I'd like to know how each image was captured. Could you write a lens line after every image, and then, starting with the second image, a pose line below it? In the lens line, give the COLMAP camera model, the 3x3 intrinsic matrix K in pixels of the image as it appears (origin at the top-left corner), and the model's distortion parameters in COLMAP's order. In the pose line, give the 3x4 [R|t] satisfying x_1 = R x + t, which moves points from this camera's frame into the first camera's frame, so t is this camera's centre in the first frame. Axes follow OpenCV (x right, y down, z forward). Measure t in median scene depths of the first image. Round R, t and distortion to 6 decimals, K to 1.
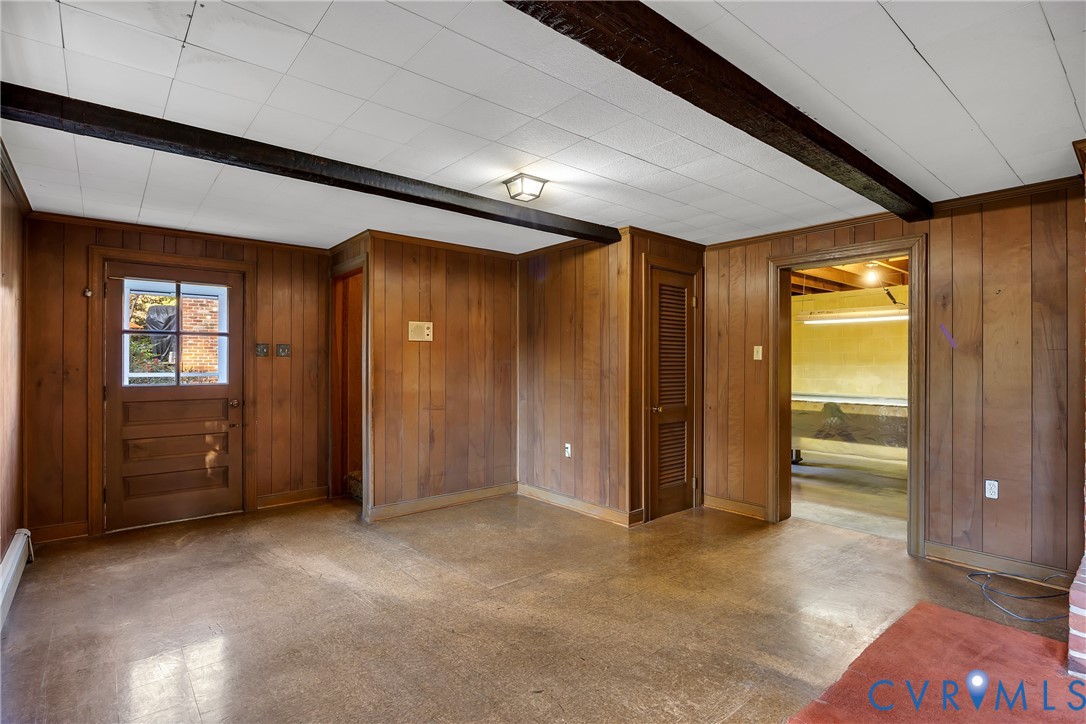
lens RADIAL K [[539.1, 0, 544.6], [0, 539.1, 358.0], [0, 0, 1]] dist [-0.009479, 0.001686]
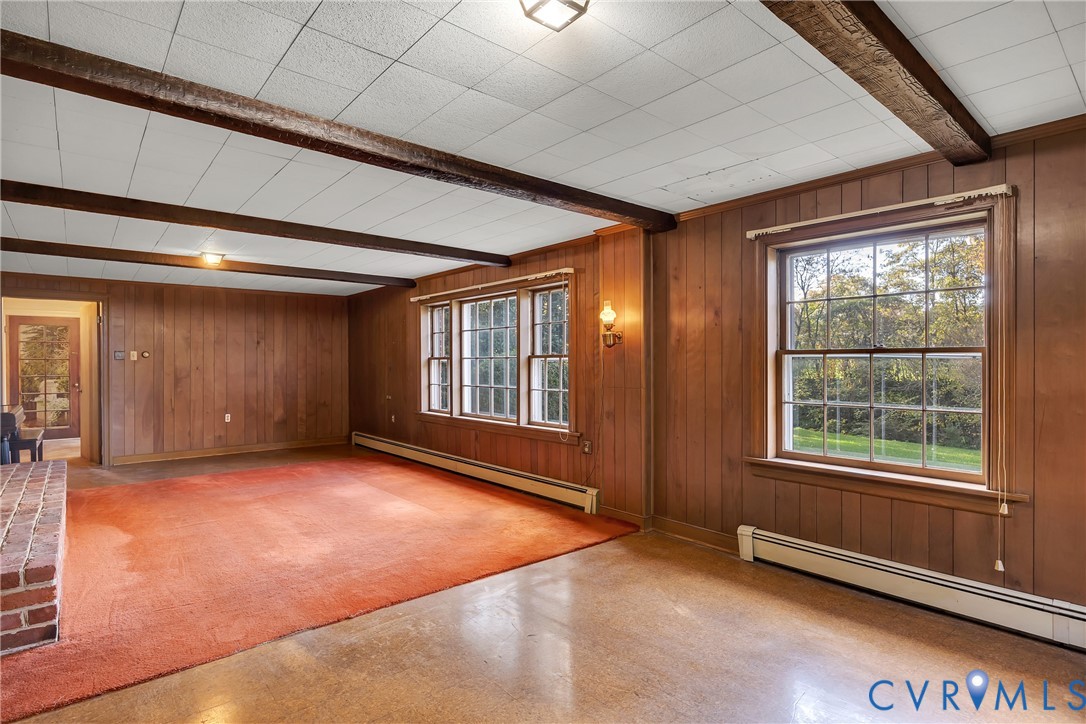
lens RADIAL K [[539.1, 0, 535.1], [0, 539.1, 365.2], [0, 0, 1]] dist [-0.009479, 0.001686]
pose [[-0.999994, 0.002807, 0.002078, -0.016033], [0.002806, 0.999996, -0.000498, 0.013928], [-0.002079, -0.000493, -0.999998, 1.466965]]
